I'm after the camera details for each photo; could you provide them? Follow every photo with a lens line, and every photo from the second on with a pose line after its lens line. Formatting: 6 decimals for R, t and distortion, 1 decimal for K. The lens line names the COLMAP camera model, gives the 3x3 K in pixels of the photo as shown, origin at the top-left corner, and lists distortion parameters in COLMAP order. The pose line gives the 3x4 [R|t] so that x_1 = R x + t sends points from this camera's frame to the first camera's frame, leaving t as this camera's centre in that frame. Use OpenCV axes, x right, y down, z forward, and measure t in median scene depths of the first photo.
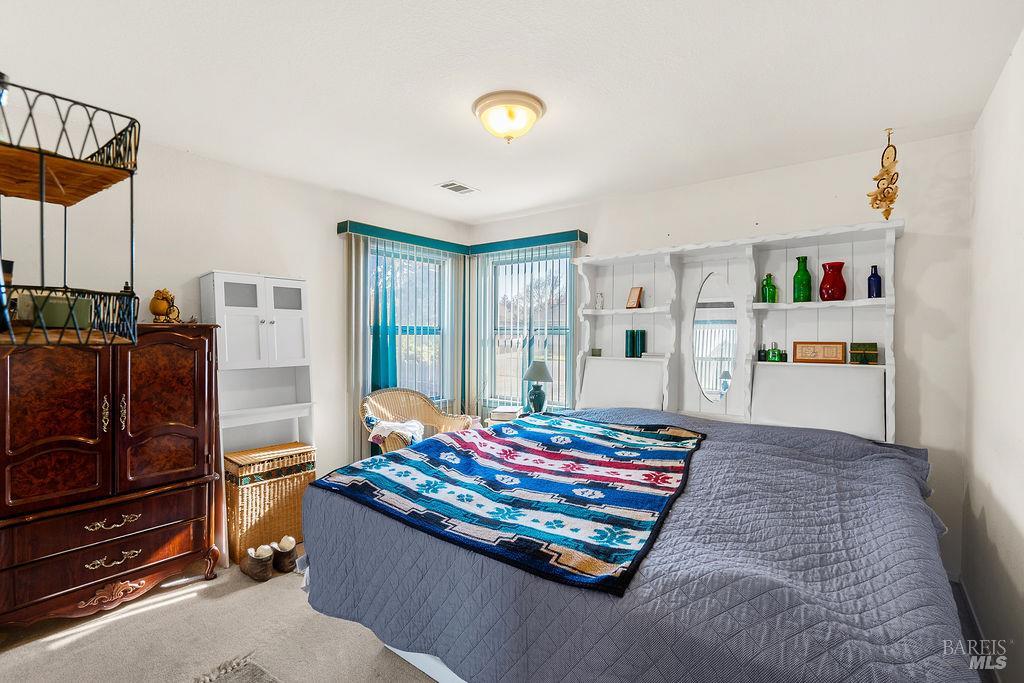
lens RADIAL K [[470.6, 0, 507.3], [0, 470.6, 338.4], [0, 0, 1]] dist [-0.004863, 0.002551]
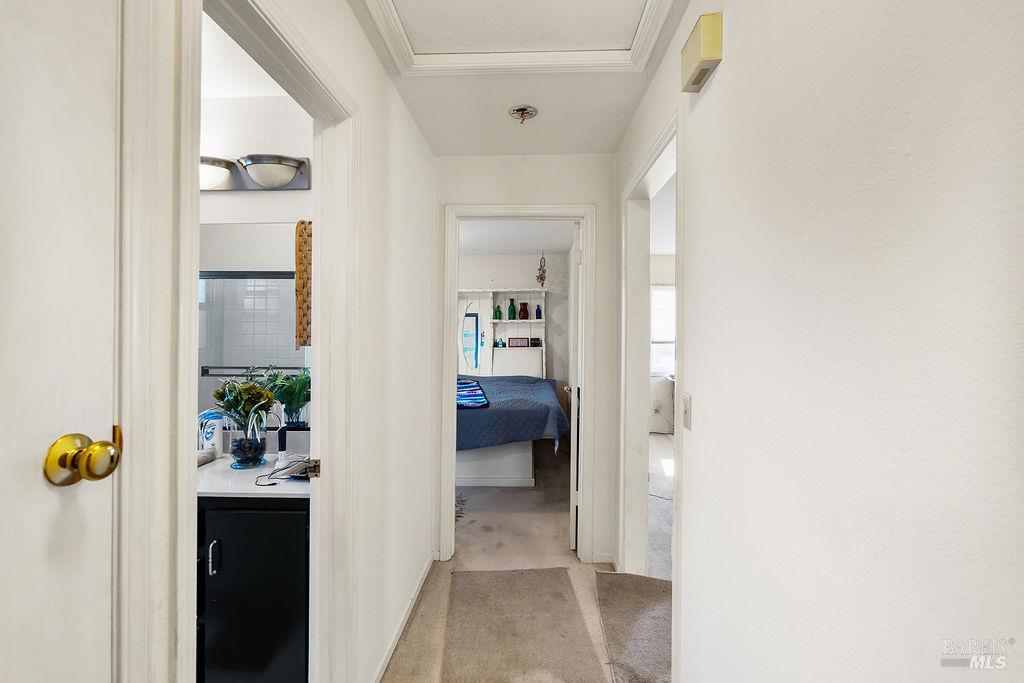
lens RADIAL K [[470.6, 0, 512.5], [0, 470.6, 337.2], [0, 0, 1]] dist [-0.004863, 0.002551]
pose [[0.808926, -0.006369, 0.587875, -0.682449], [0.008806, 0.999960, -0.001284, 0.007566], [-0.587844, 0.006215, 0.808950, -0.799122]]
